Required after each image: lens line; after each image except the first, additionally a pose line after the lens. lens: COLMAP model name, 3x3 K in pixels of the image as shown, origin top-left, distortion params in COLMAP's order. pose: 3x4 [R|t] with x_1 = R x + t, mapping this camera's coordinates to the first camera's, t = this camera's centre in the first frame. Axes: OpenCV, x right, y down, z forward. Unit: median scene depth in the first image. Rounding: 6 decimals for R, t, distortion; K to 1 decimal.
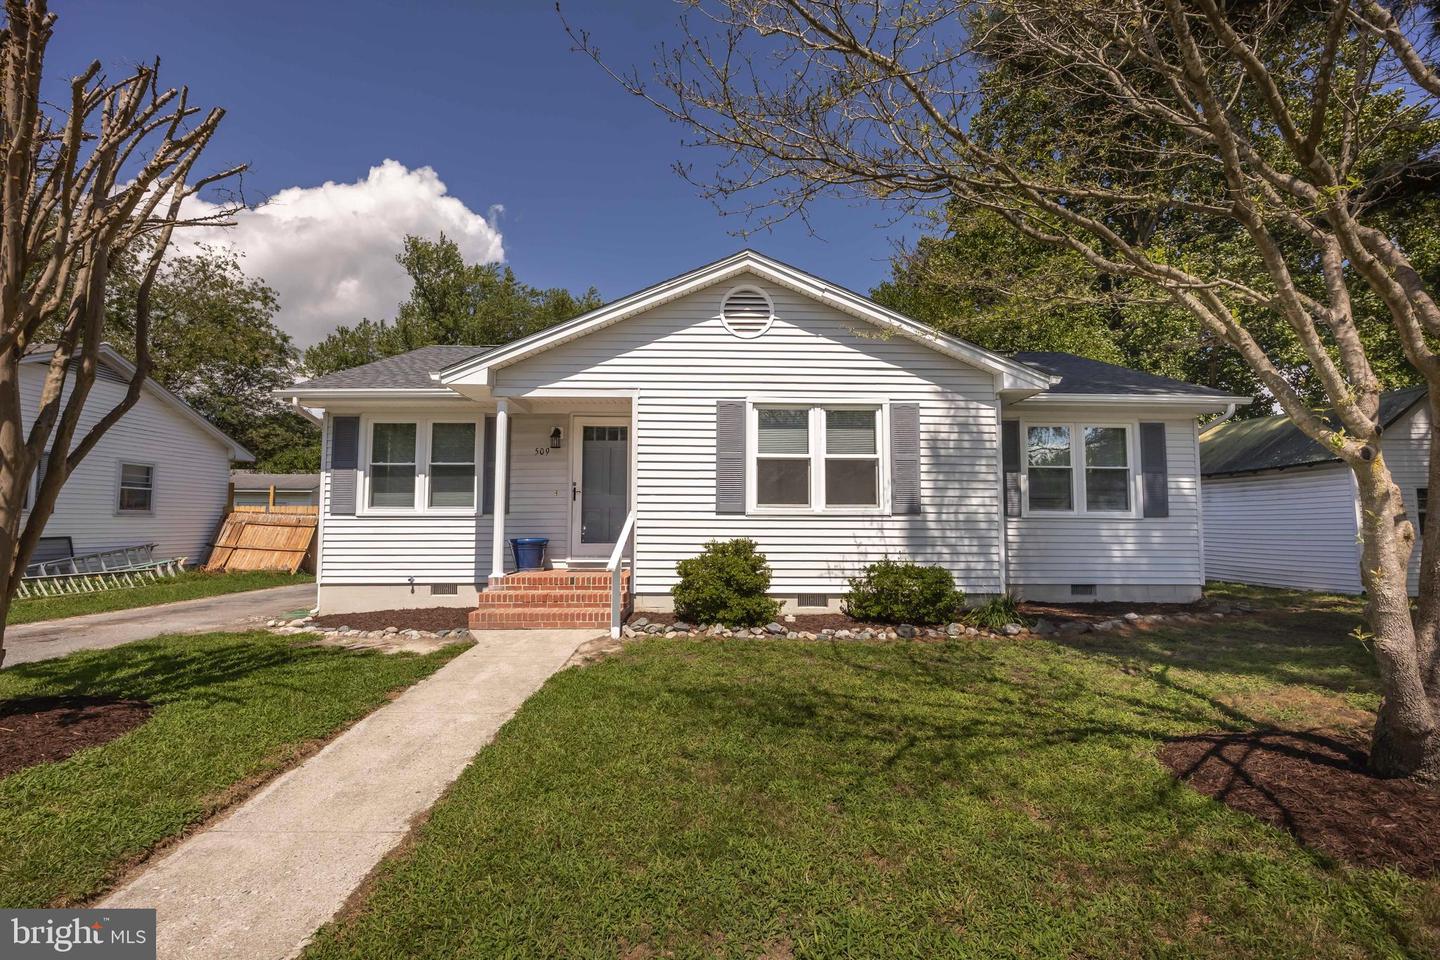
lens RADIAL K [[617.8, 0, 726.2], [0, 617.8, 482.7], [0, 0, 1]] dist [-0.013668, -0.000019]
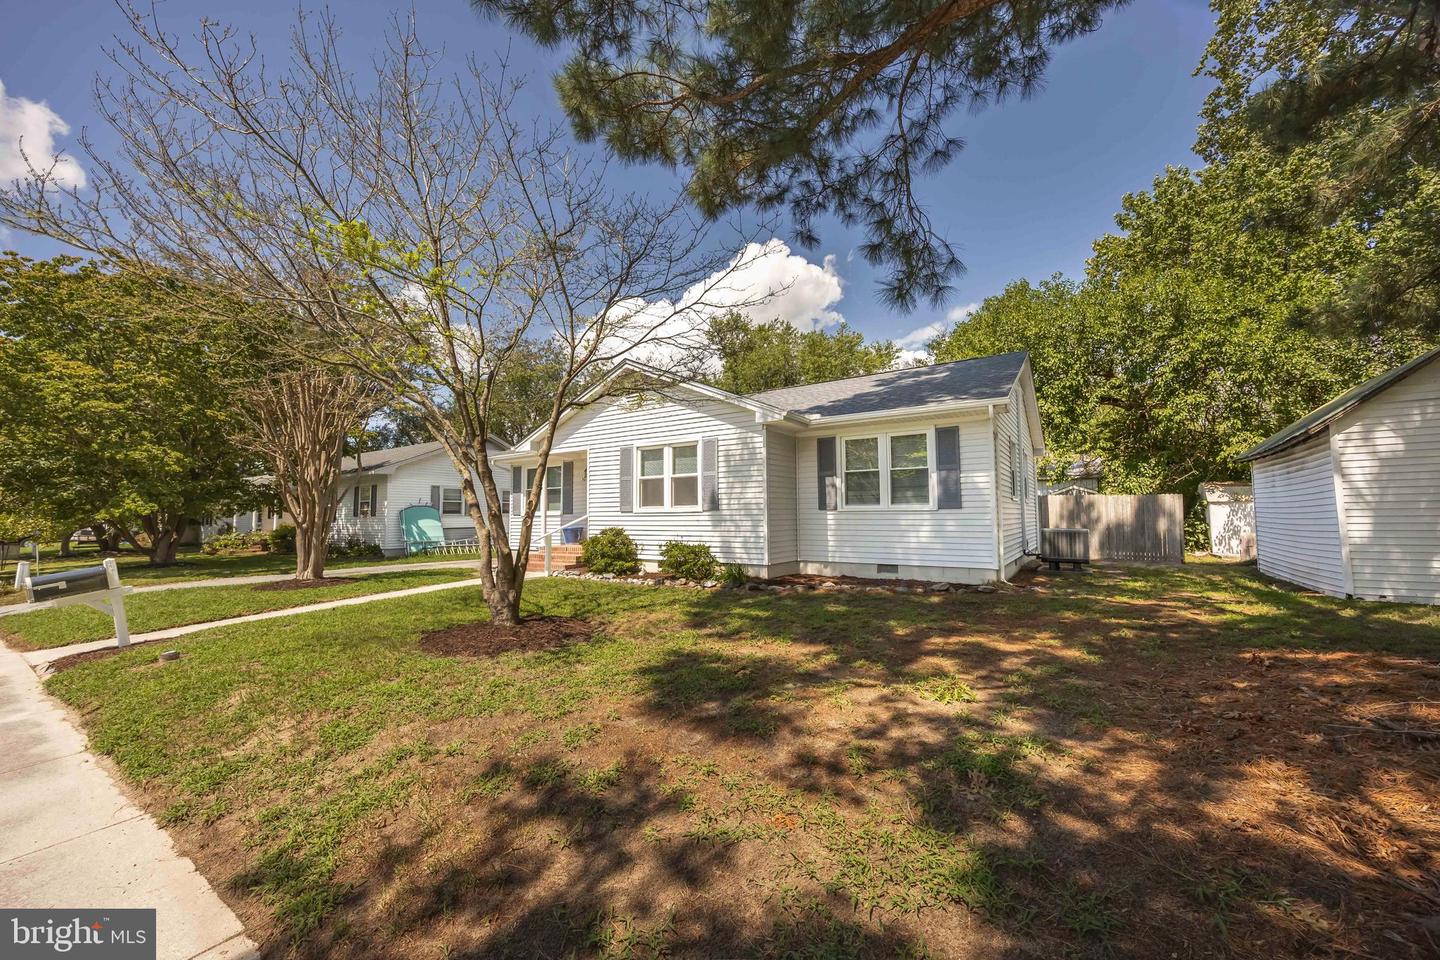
lens RADIAL K [[558.6, 0, 719.7], [0, 558.6, 479.1], [0, 0, 1]] dist [0.000310, 0.001333]
pose [[0.809258, -0.050857, -0.585247, 1.006757], [0.048078, 0.998637, -0.020300, 0.001265], [0.585482, -0.011710, 0.810601, -0.106562]]
